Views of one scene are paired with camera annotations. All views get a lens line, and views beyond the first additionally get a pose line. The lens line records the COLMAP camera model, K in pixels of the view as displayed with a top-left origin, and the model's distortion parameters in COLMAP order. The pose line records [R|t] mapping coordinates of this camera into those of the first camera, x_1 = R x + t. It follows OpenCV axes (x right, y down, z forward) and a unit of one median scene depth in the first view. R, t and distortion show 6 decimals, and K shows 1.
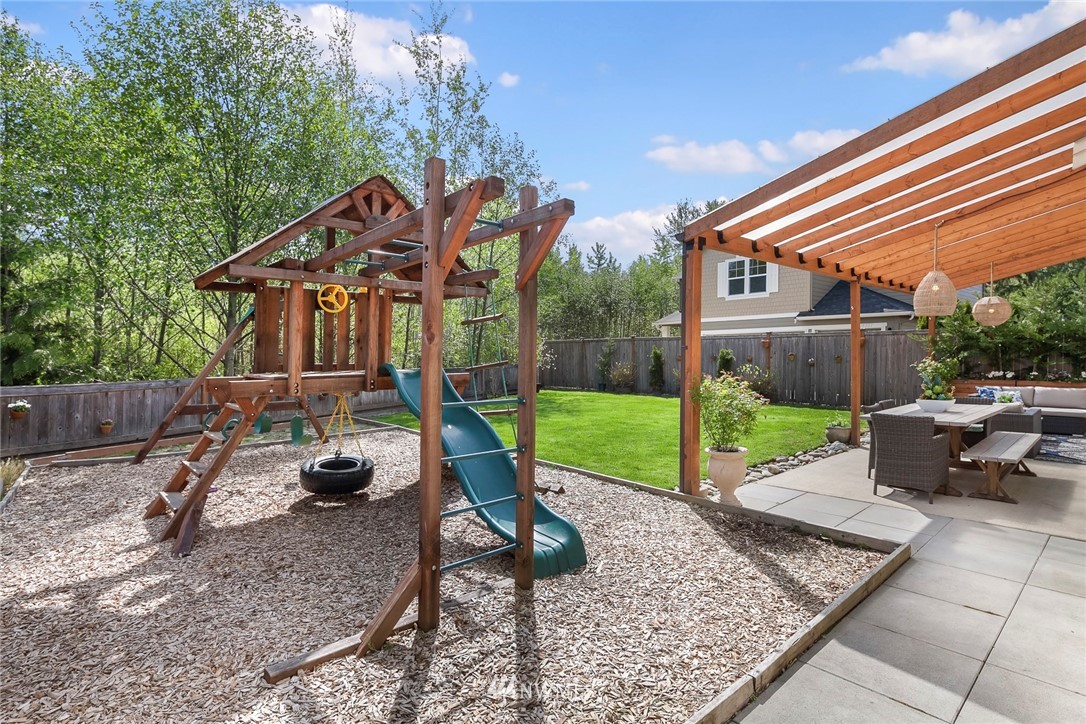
lens RADIAL K [[527.1, 0, 543.0], [0, 527.1, 362.0], [0, 0, 1]] dist [-0.000610, -0.000640]
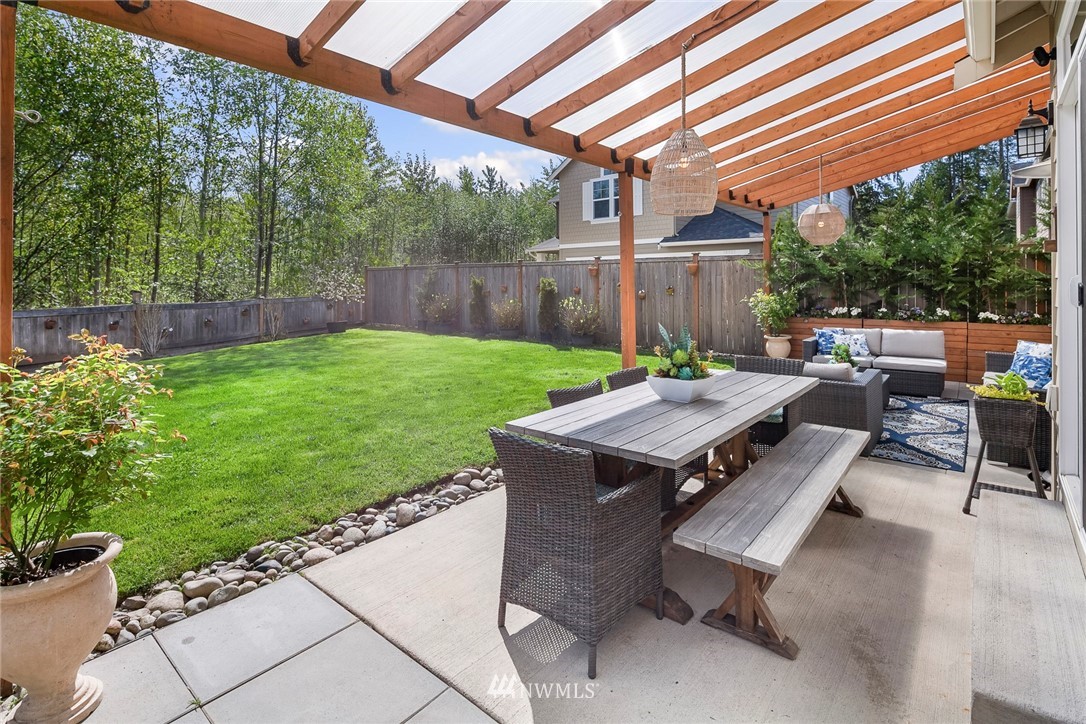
lens RADIAL K [[527.4, 0, 544.1], [0, 527.4, 273.9], [0, 0, 1]] dist [0.001996, 0.000148]
pose [[0.988446, 0.002576, 0.151554, 0.306388], [0.002434, 0.999457, -0.032863, -0.006504], [-0.151557, 0.032852, 0.987902, 0.291654]]
